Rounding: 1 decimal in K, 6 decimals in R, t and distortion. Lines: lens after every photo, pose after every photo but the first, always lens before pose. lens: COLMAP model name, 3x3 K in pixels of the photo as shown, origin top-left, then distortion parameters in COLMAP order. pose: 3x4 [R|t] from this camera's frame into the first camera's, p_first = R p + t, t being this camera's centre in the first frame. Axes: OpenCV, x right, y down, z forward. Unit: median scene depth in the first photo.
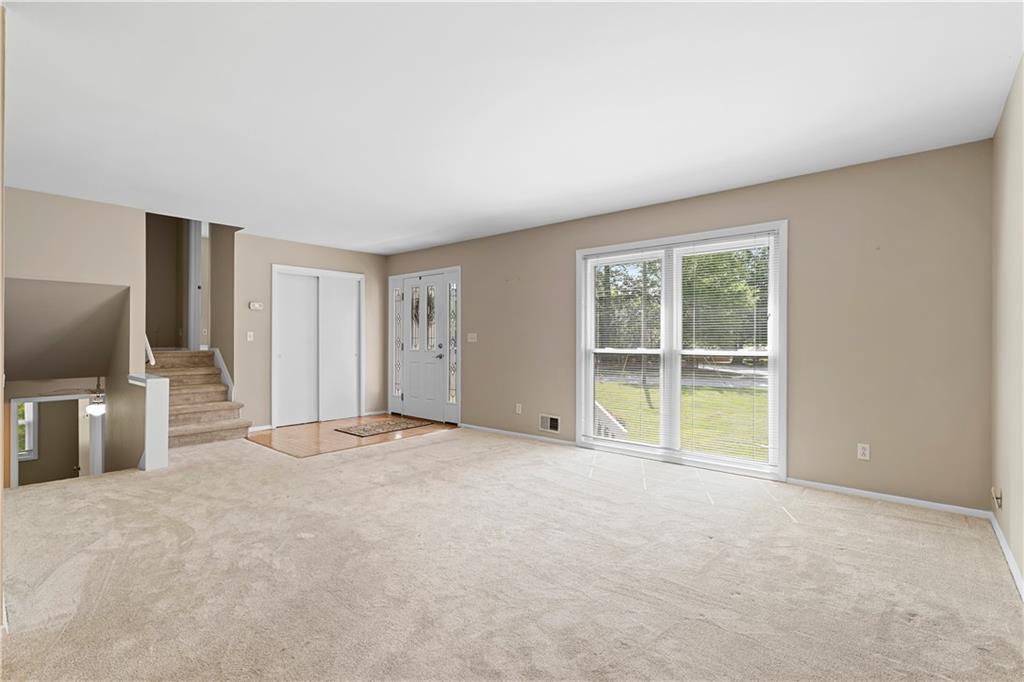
lens RADIAL K [[464.4, 0, 514.6], [0, 464.4, 337.3], [0, 0, 1]] dist [0.000218, 0.000638]
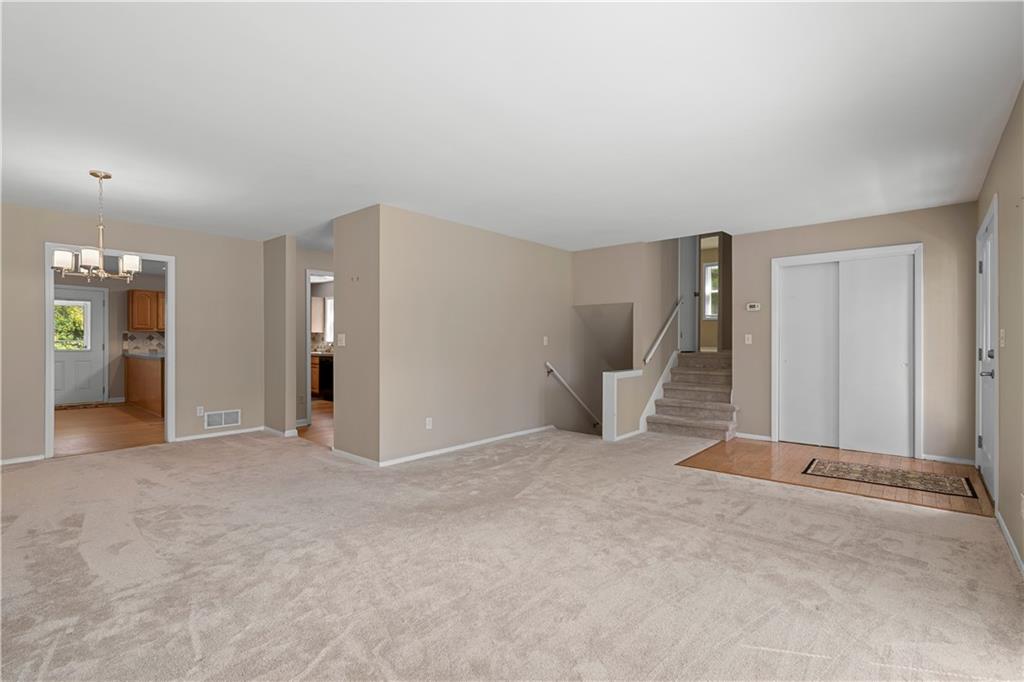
lens RADIAL K [[473.3, 0, 512.0], [0, 473.3, 341.0], [0, 0, 1]] dist [-0.010484, -0.000220]
pose [[0.009923, -0.004259, -0.999942, 0.514175], [0.006943, 0.999967, -0.004190, 0.003069], [0.999927, -0.006901, 0.009952, 0.640093]]
